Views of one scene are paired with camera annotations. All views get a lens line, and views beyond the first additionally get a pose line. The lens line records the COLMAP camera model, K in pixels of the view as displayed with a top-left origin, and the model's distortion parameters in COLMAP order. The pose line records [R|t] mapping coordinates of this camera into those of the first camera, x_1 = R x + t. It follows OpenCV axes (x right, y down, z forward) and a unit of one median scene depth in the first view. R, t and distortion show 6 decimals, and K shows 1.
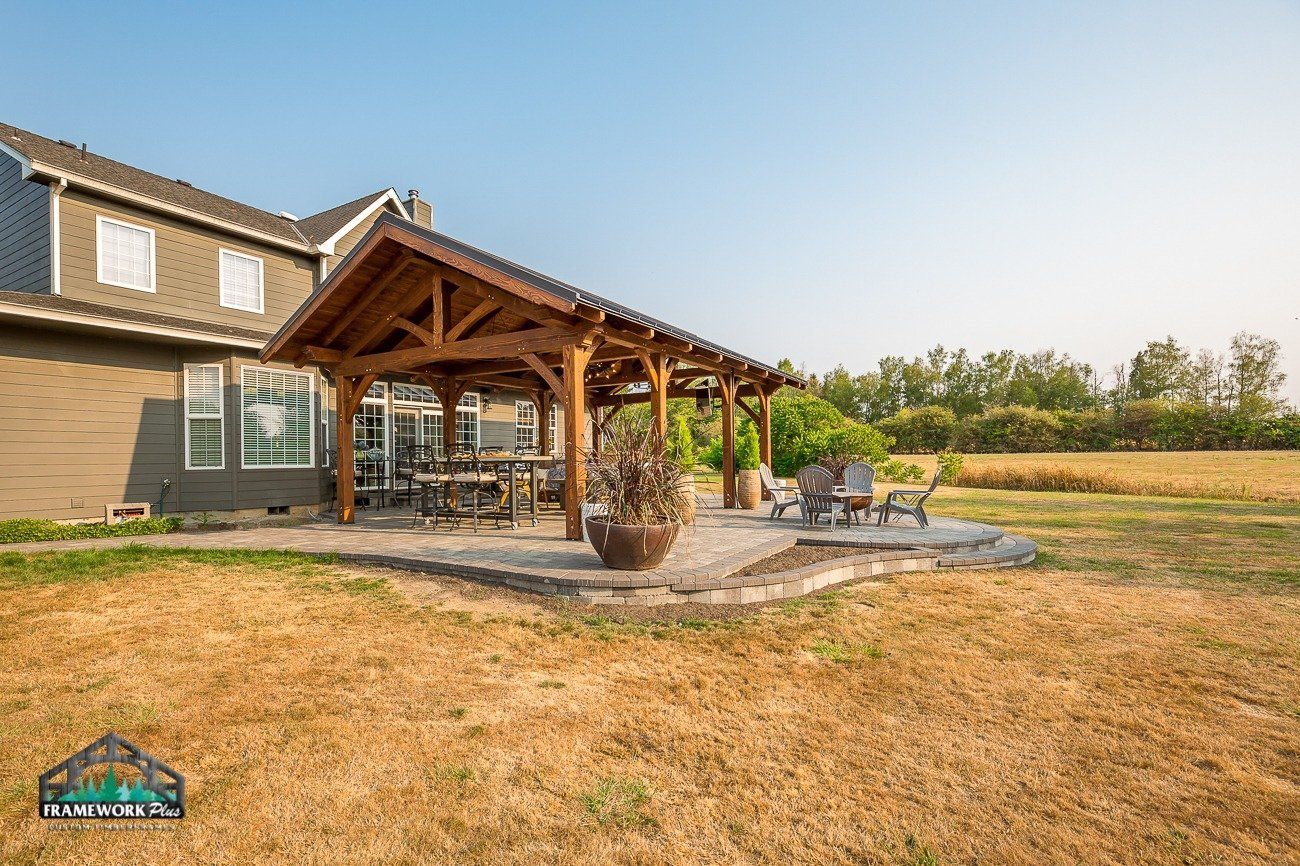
lens RADIAL K [[577.2, 0, 650.0], [0, 577.2, 433.0], [0, 0, 1]] dist [0.002048, 0.000460]
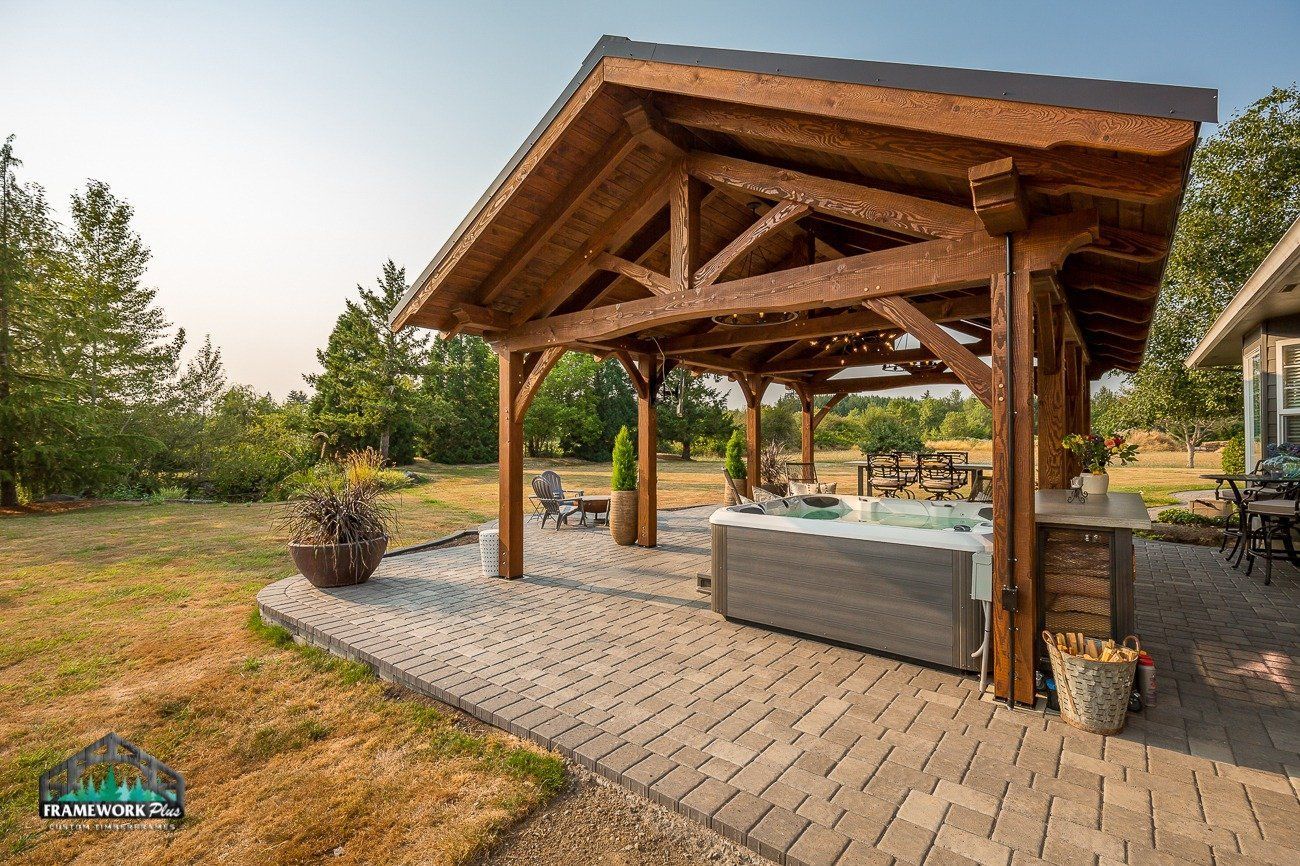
lens RADIAL K [[590.5, 0, 643.8], [0, 590.5, 437.6], [0, 0, 1]] dist [0.001675, 0.000152]
pose [[0.984952, 0.007426, -0.172670, -0.254946], [-0.001317, 0.999370, 0.035467, -0.027912], [0.172825, -0.034706, 0.984341, 0.359829]]
